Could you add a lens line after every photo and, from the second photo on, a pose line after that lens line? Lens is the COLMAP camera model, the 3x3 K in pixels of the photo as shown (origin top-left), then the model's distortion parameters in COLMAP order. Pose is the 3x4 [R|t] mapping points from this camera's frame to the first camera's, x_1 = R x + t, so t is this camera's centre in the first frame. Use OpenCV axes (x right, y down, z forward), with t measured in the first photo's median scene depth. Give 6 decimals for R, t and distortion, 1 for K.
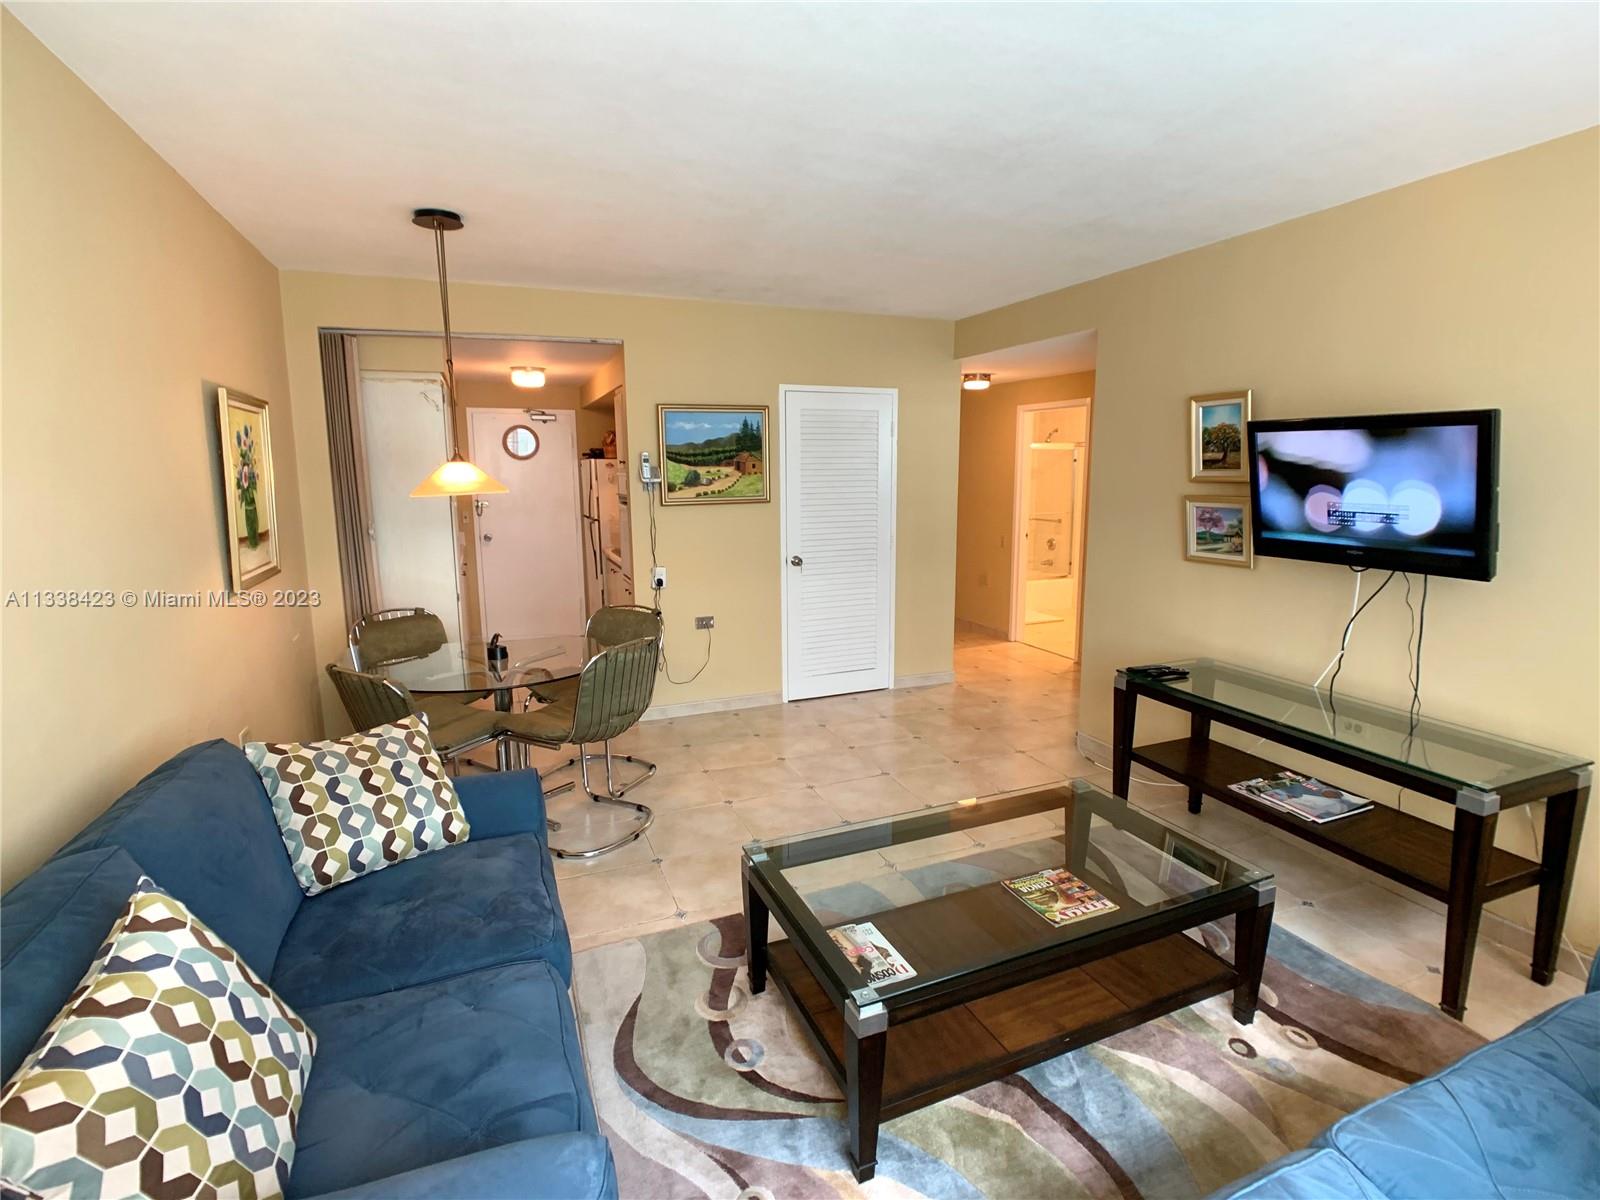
lens RADIAL K [[820.4, 0, 822.3], [0, 820.4, 591.4], [0, 0, 1]] dist [-0.000946, -0.000143]
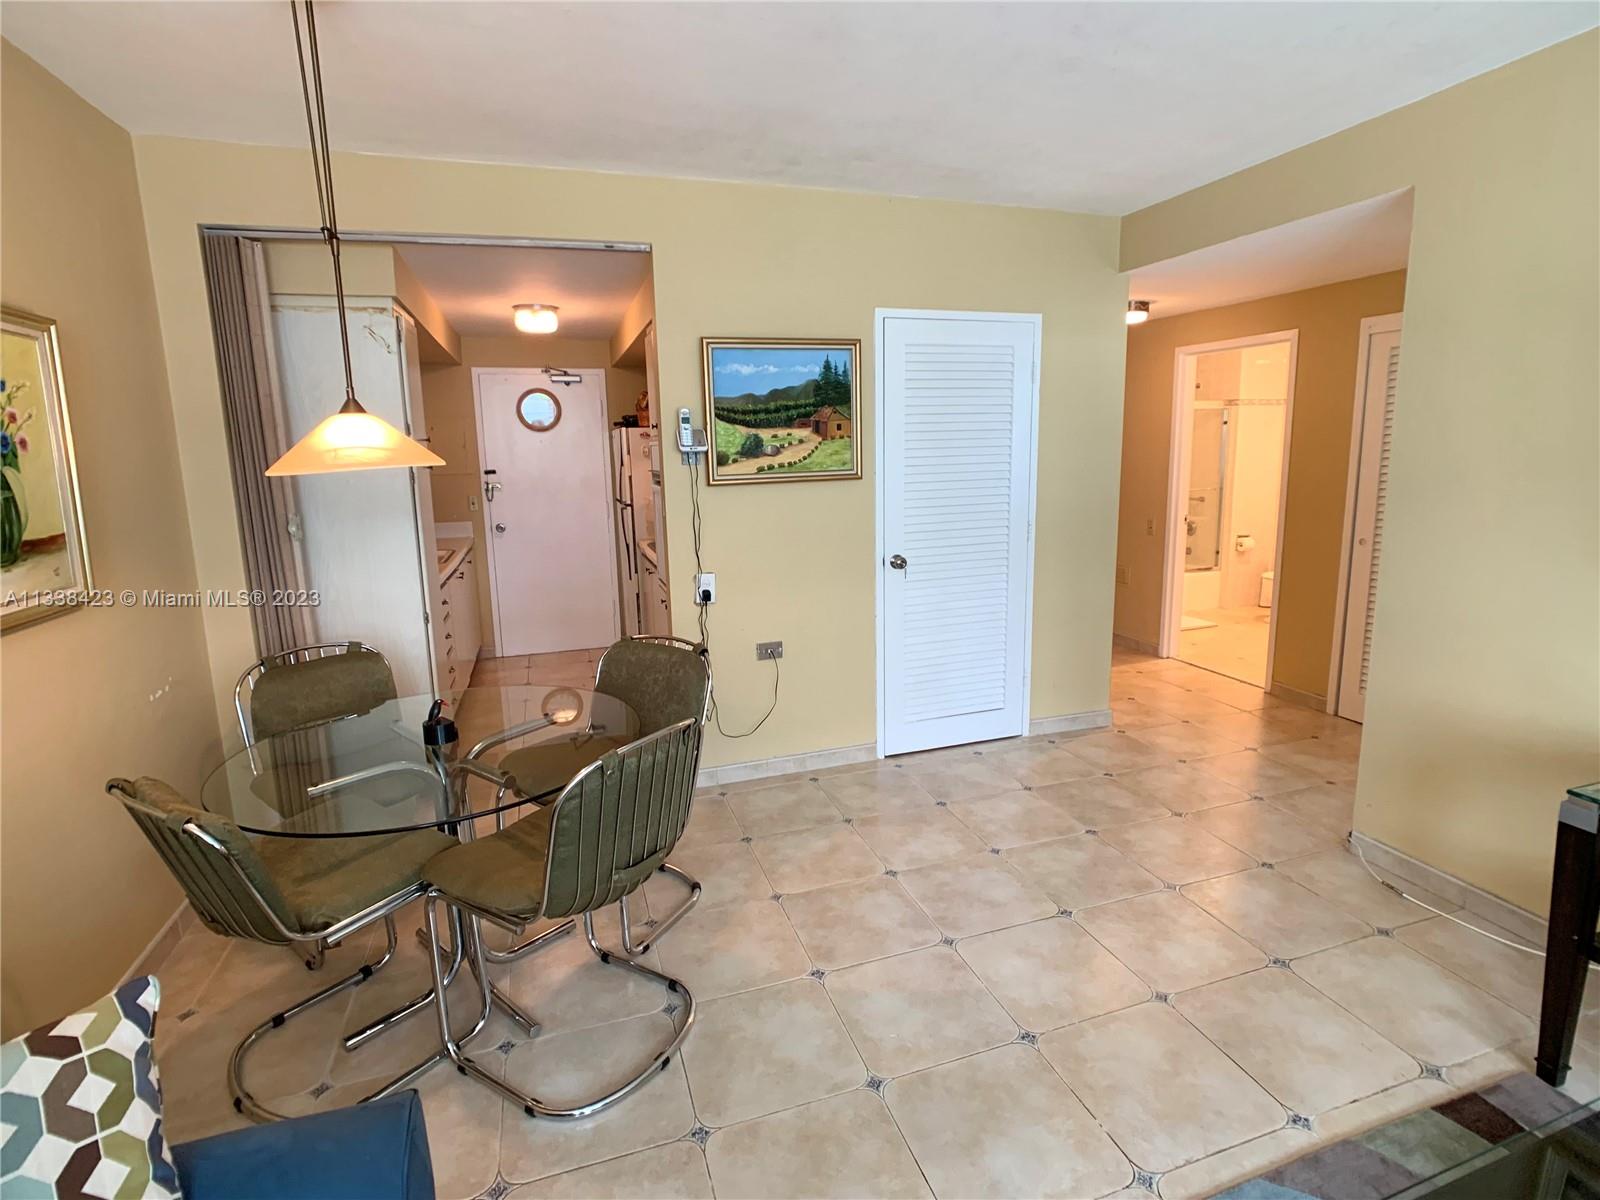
lens RADIAL K [[791.1, 0, 799.5], [0, 791.1, 577.9], [0, 0, 1]] dist [-0.016401, -0.000406]
pose [[0.996219, -0.002536, -0.086846, -0.059830], [0.003641, 0.999914, 0.012568, -0.033692], [0.086807, -0.012836, 0.996142, 0.331243]]
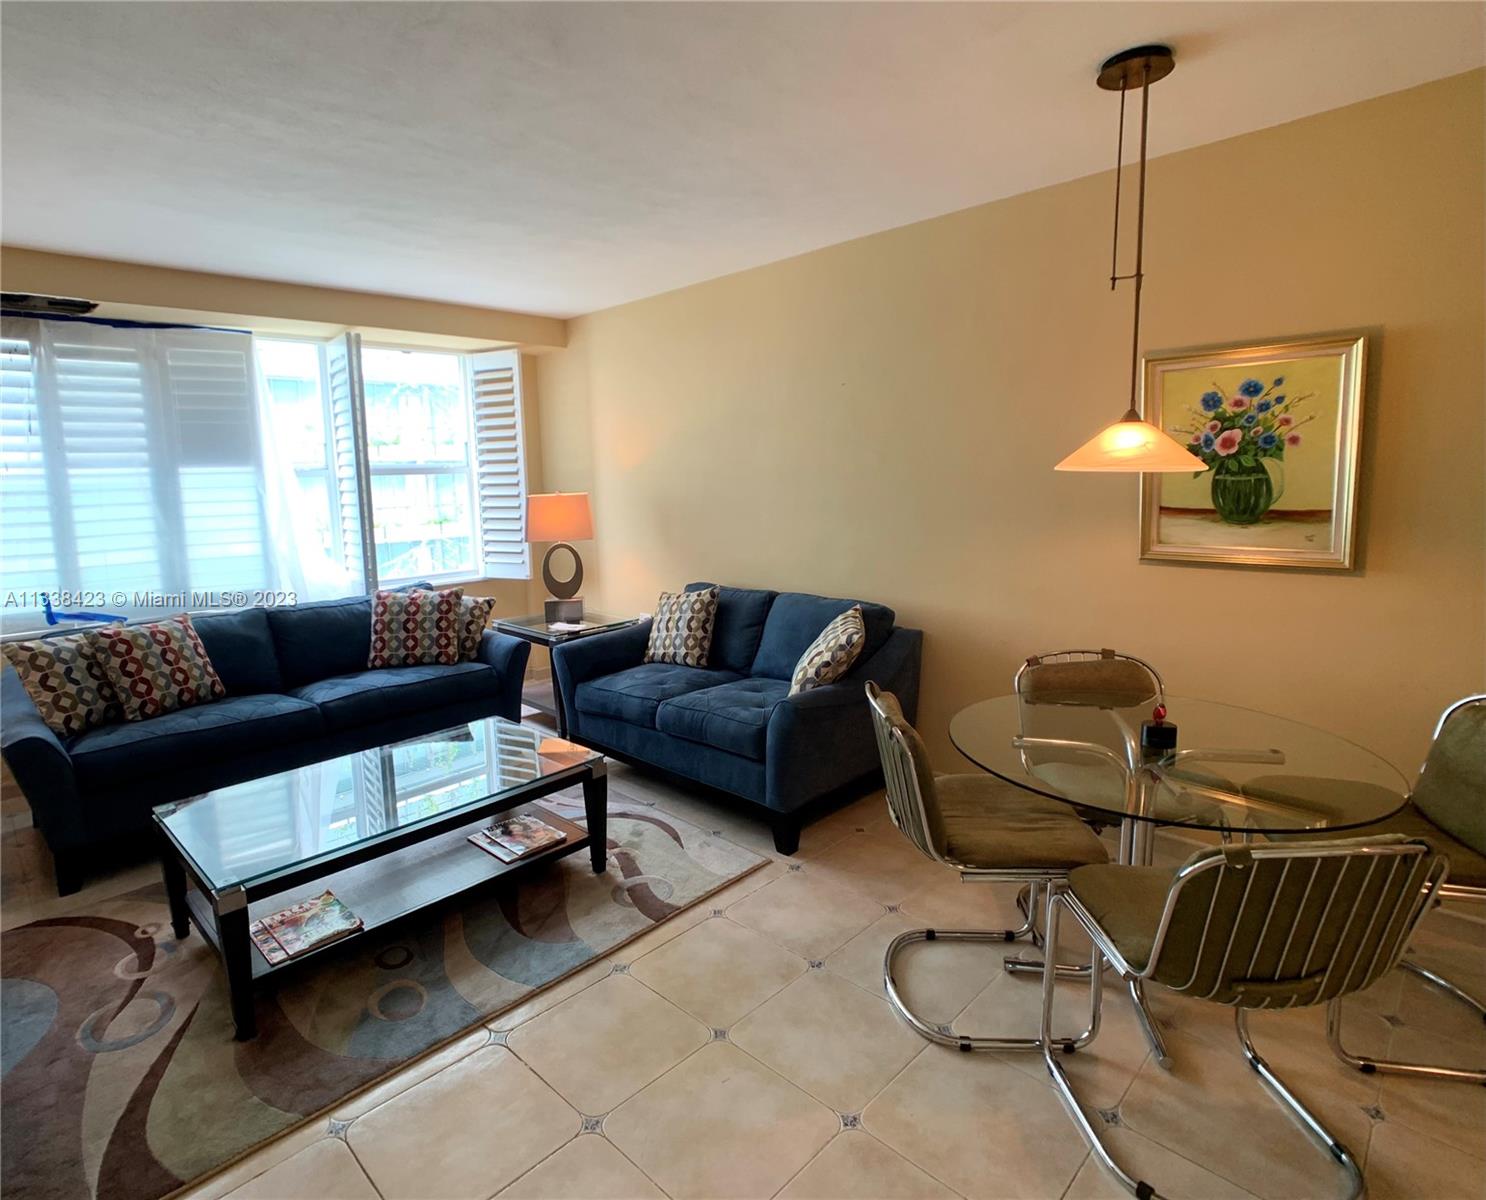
lens RADIAL K [[828.6, 0, 743.0], [0, 828.6, 600.0], [0, 0, 1]] dist [-0.000813, -0.000153]
pose [[-0.910351, 0.089575, -0.404027, 0.090228], [-0.040162, 0.952562, 0.301682, -0.144654], [0.411884, 0.290863, -0.863568, 1.024630]]
